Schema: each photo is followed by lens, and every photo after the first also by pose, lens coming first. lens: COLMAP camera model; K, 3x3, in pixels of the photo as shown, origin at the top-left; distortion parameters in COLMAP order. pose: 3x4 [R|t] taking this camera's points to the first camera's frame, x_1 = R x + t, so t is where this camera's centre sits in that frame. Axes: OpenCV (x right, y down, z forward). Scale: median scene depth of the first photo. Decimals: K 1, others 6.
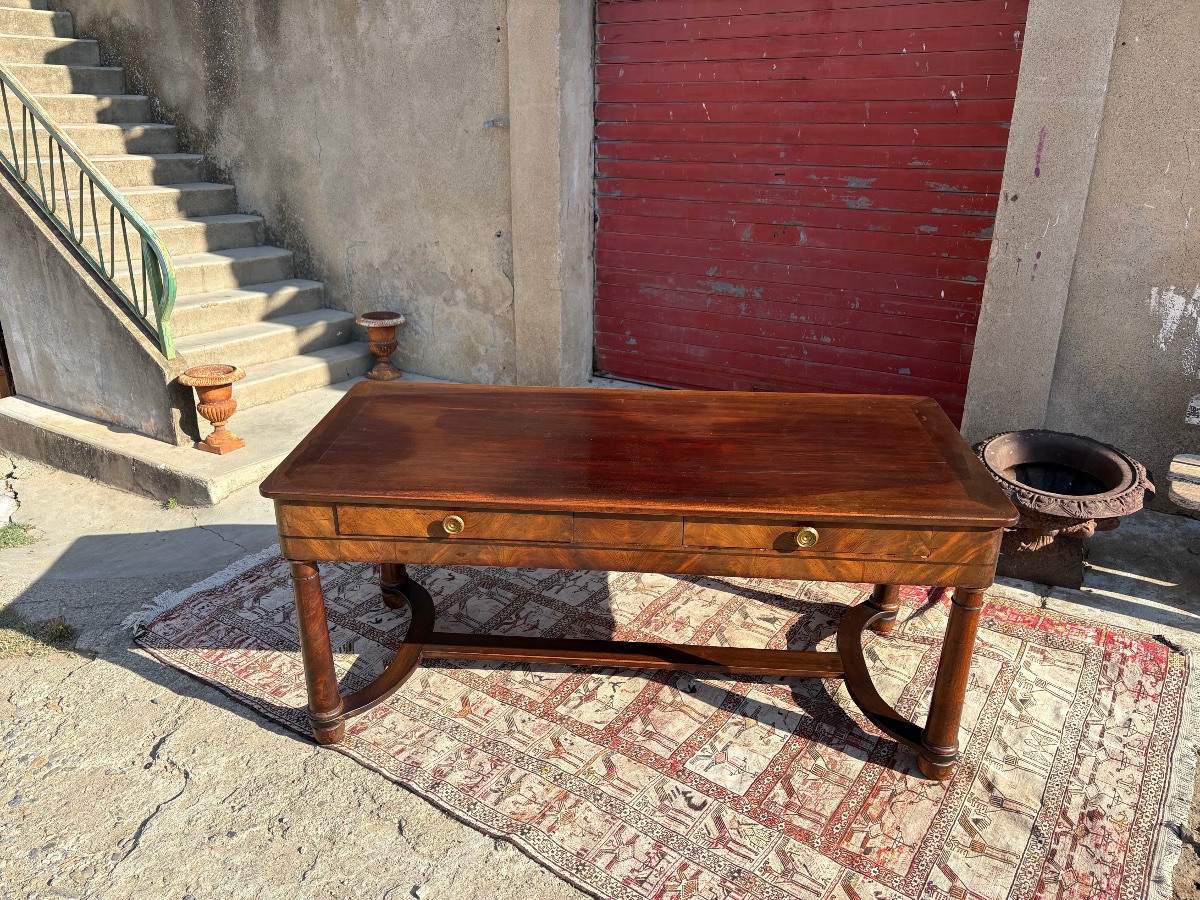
lens RADIAL K [[911.9, 0, 595.1], [0, 911.9, 452.8], [0, 0, 1]] dist [0.040682, -0.037438]
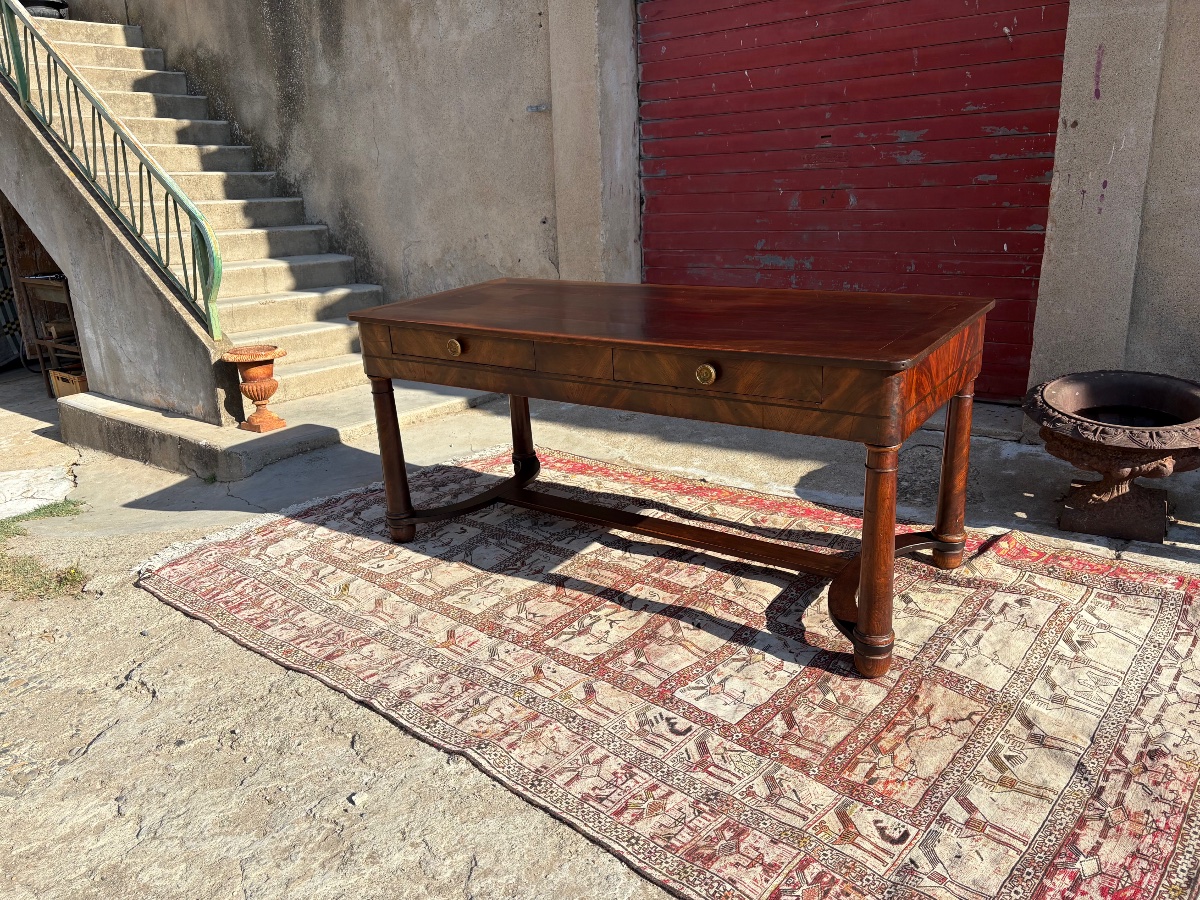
lens RADIAL K [[911.9, 0, 593.7], [0, 911.9, 451.3], [0, 0, 1]] dist [0.040682, -0.037438]
pose [[0.993159, -0.008547, -0.116460, 0.099474], [0.000180, 0.997429, -0.071661, 0.132570], [0.116773, 0.071150, 0.990607, 0.068530]]
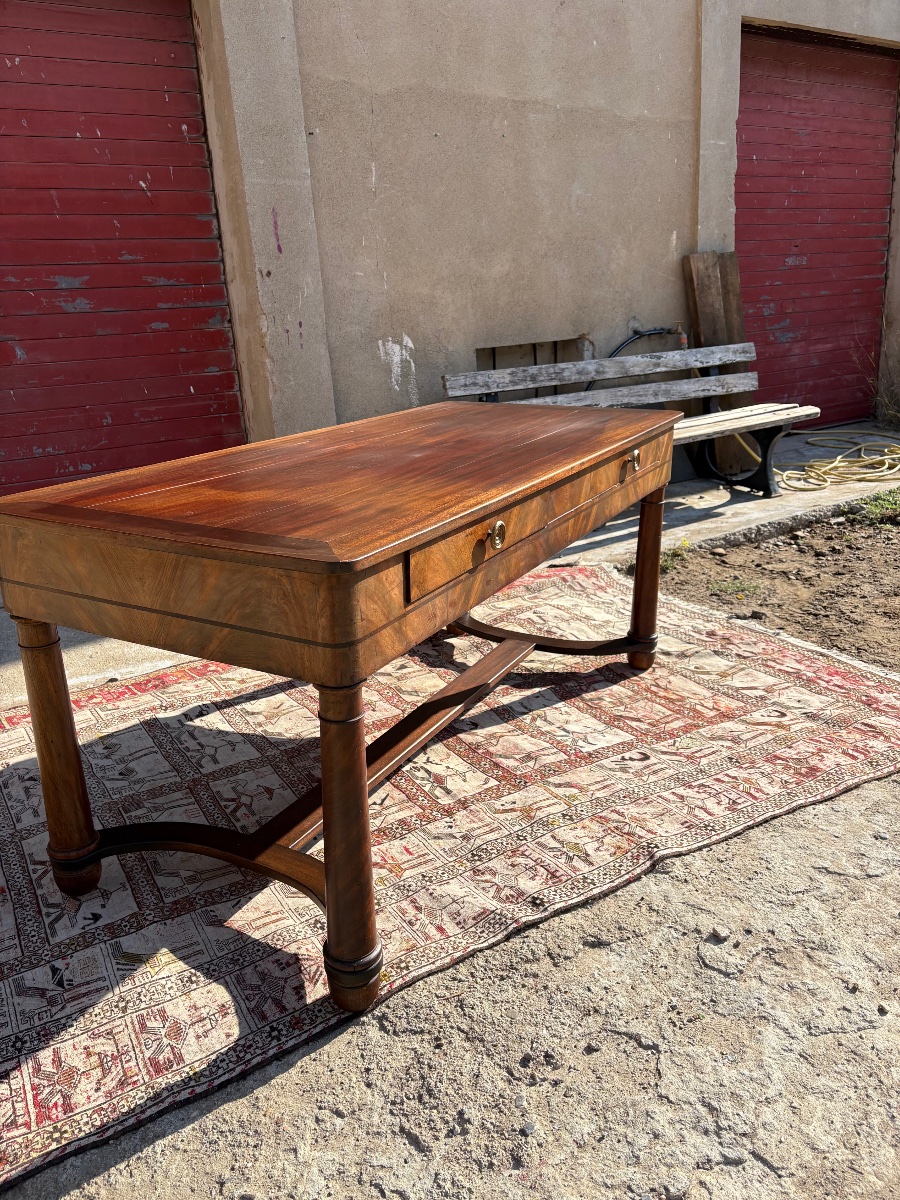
lens RADIAL K [[911.9, 0, 443.8], [0, 911.9, 604.2], [0, 0, 1]] dist [0.040682, -0.037438]
pose [[0.407357, -0.300680, 0.862352, -0.587891], [0.382119, 0.913737, 0.138092, 0.007828], [-0.829485, 0.273269, 0.487113, 0.482122]]
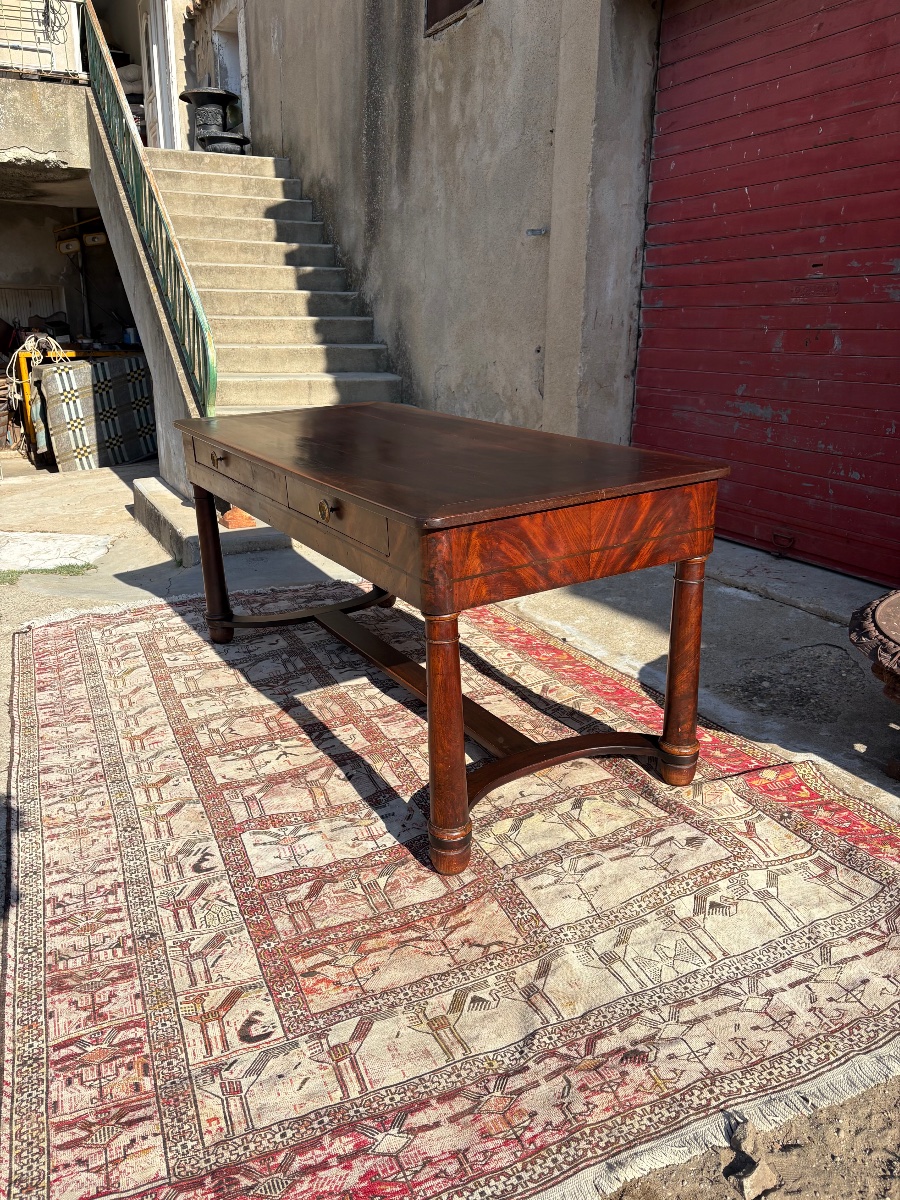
lens RADIAL K [[911.9, 0, 444.8], [0, 911.9, 600.6], [0, 0, 1]] dist [0.040682, -0.037438]
pose [[0.858333, 0.149384, -0.490865, 0.516779], [-0.180361, 0.983469, -0.016083, 0.081554], [0.480348, 0.102338, 0.871087, 0.247180]]
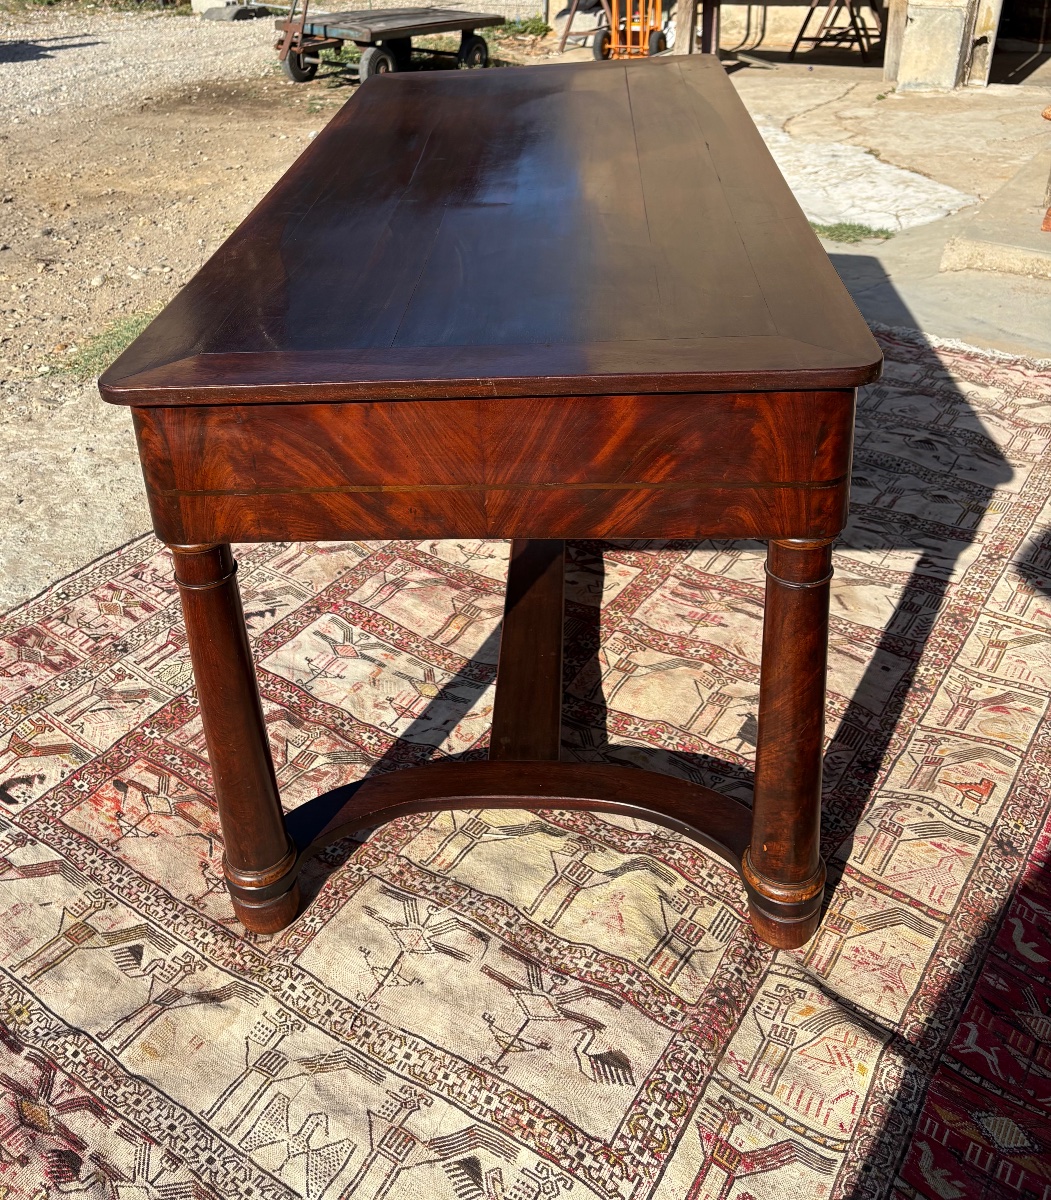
lens RADIAL K [[1231.8, 0, 448.1], [0, 1231.8, 365.4], [0, 0, 1]] dist [0.017094, 0.000000]
pose [[-0.027793, 0.393206, -0.919030, 0.683402], [-0.335566, 0.862364, 0.379110, -0.155323], [0.941607, 0.318932, 0.107979, 0.730475]]
